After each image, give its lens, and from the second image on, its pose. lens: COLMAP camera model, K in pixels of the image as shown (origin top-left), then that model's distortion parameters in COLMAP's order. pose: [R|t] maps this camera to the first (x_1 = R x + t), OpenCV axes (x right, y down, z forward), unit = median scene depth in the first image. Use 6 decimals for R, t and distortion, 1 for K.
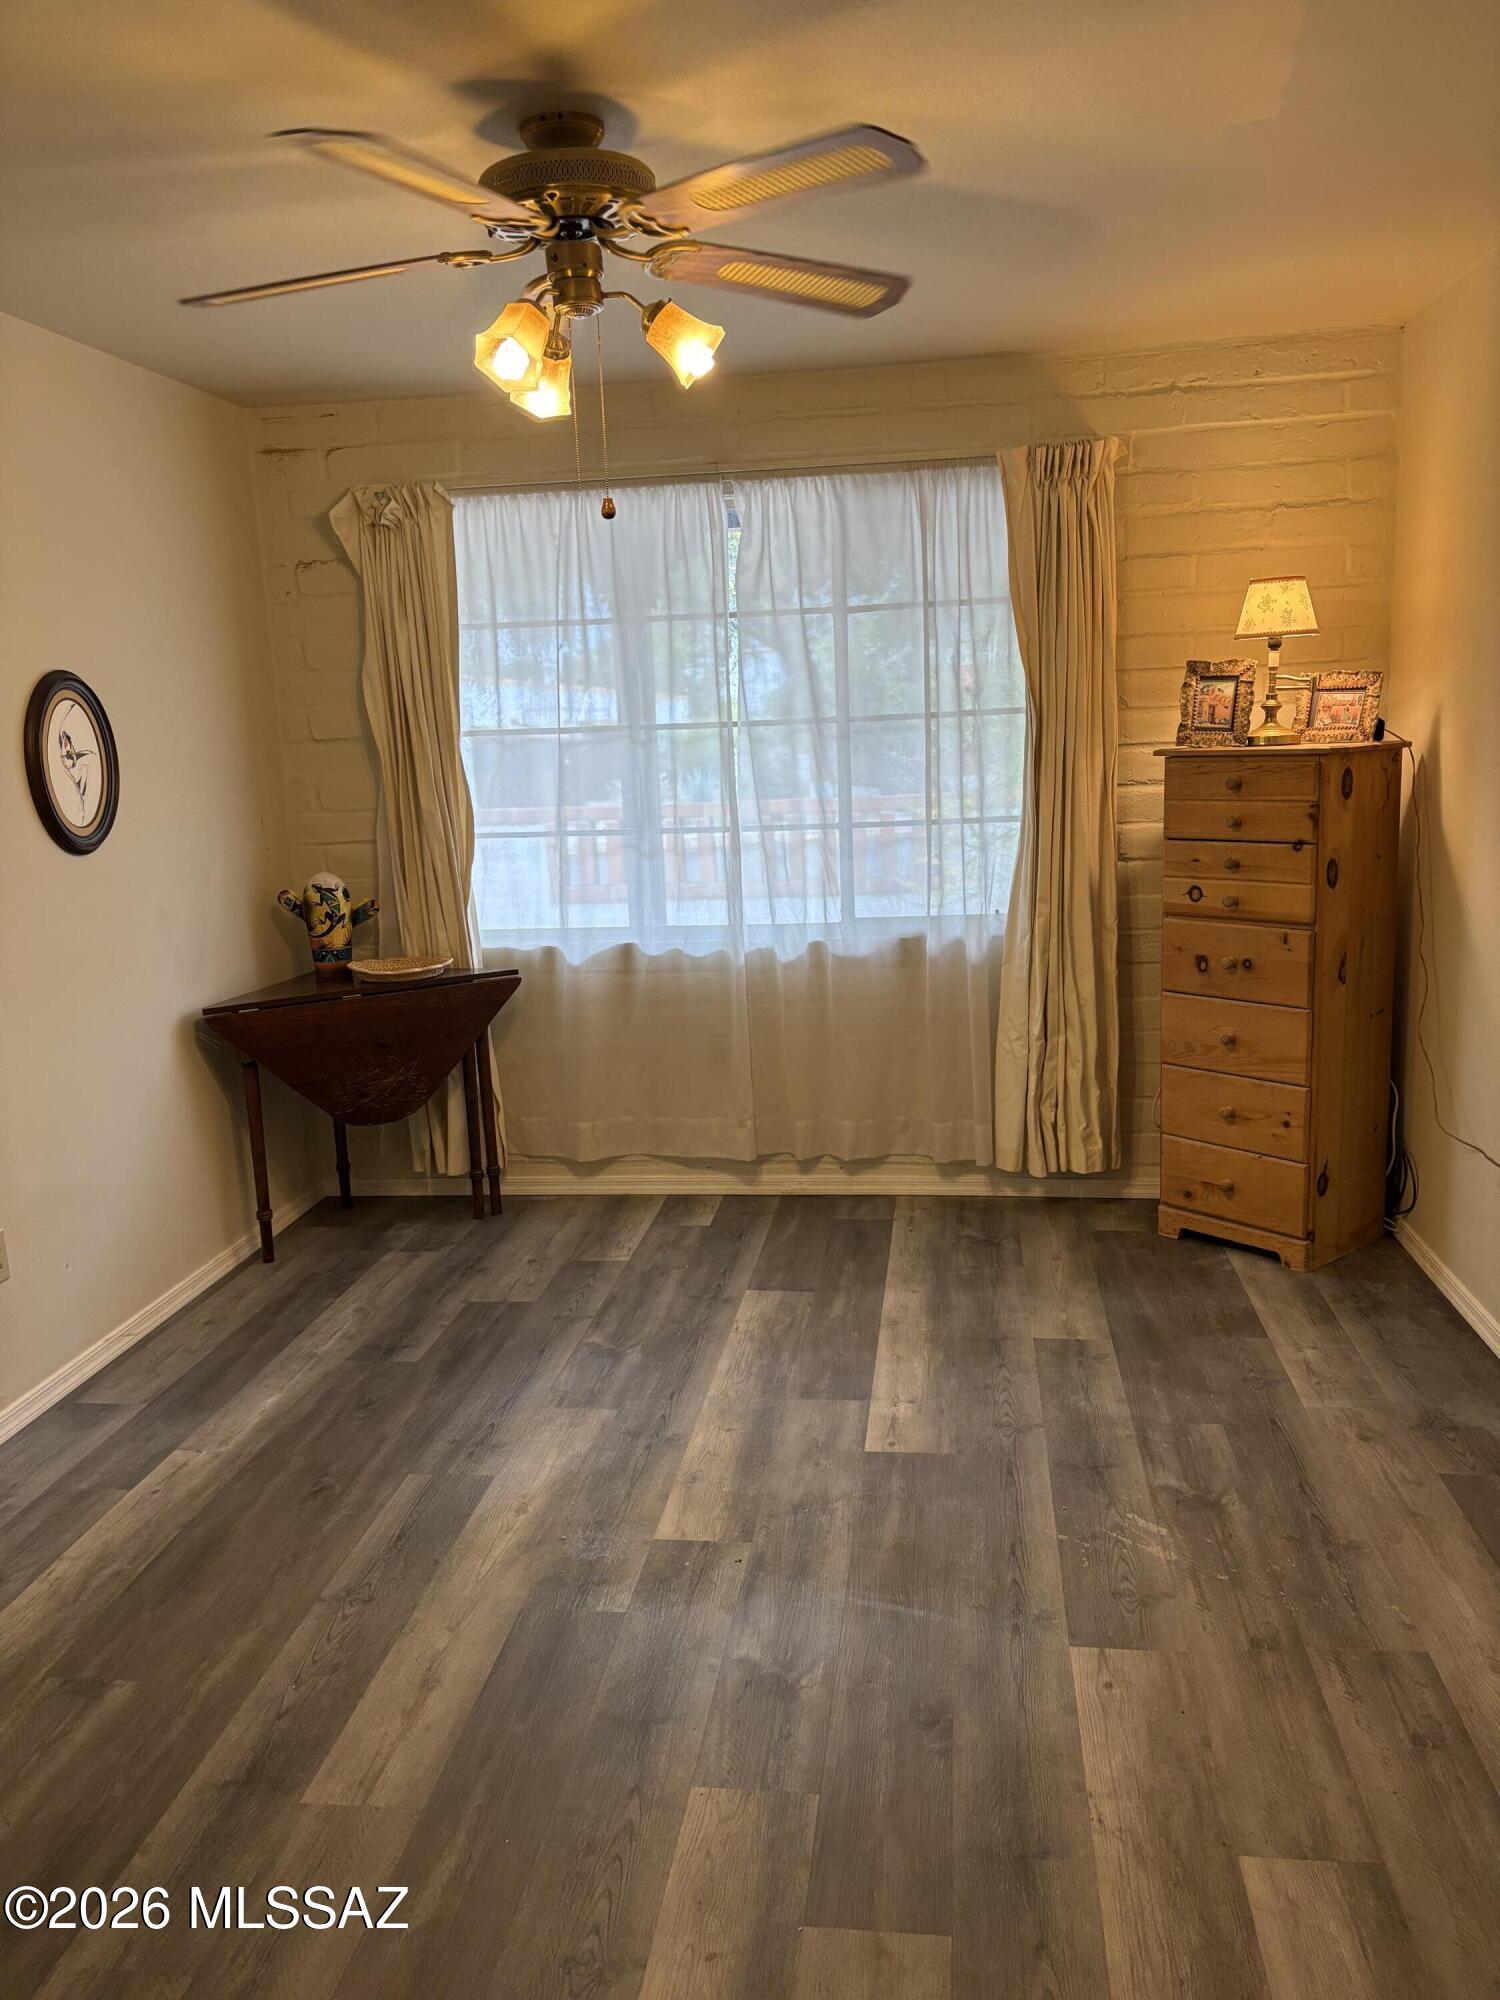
lens RADIAL K [[1499.7, 0, 750.0], [0, 1499.7, 1000.0], [0, 0, 1]] dist [0.056883, -0.075080]
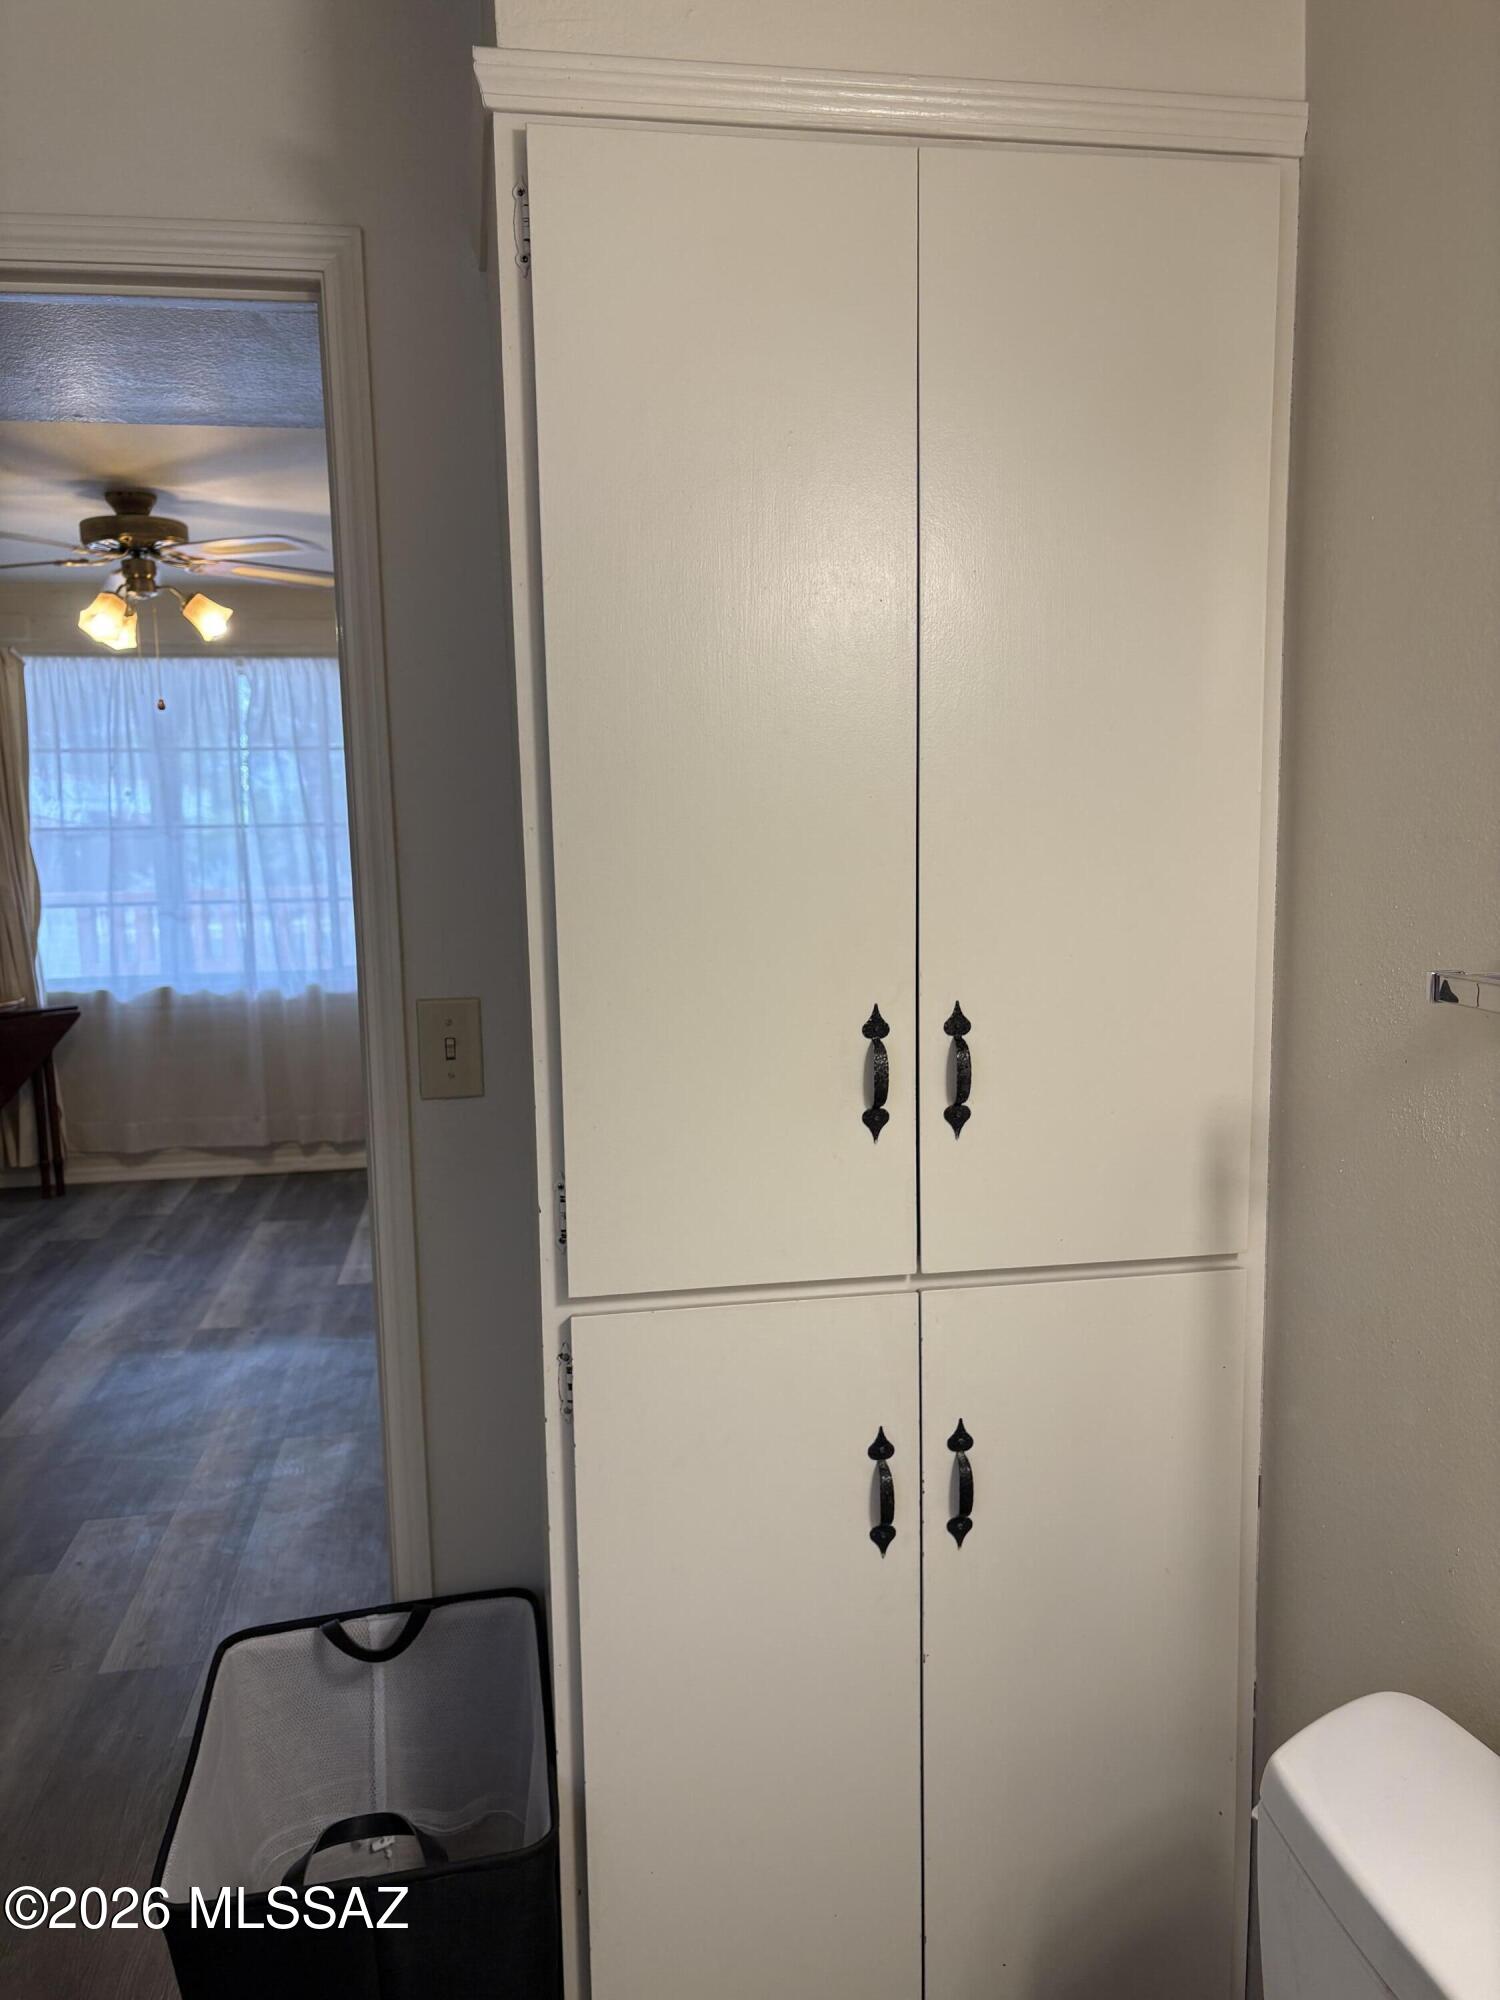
lens RADIAL K [[1478.6, 0, 750.0], [0, 1478.6, 1000.0], [0, 0, 1]] dist [-0.005046, 0.001201]
pose [[0.952996, -0.017016, 0.302504, 0.017676], [0.035329, 0.997852, -0.055169, 0.071326], [-0.300915, 0.063263, 0.951550, -0.446281]]
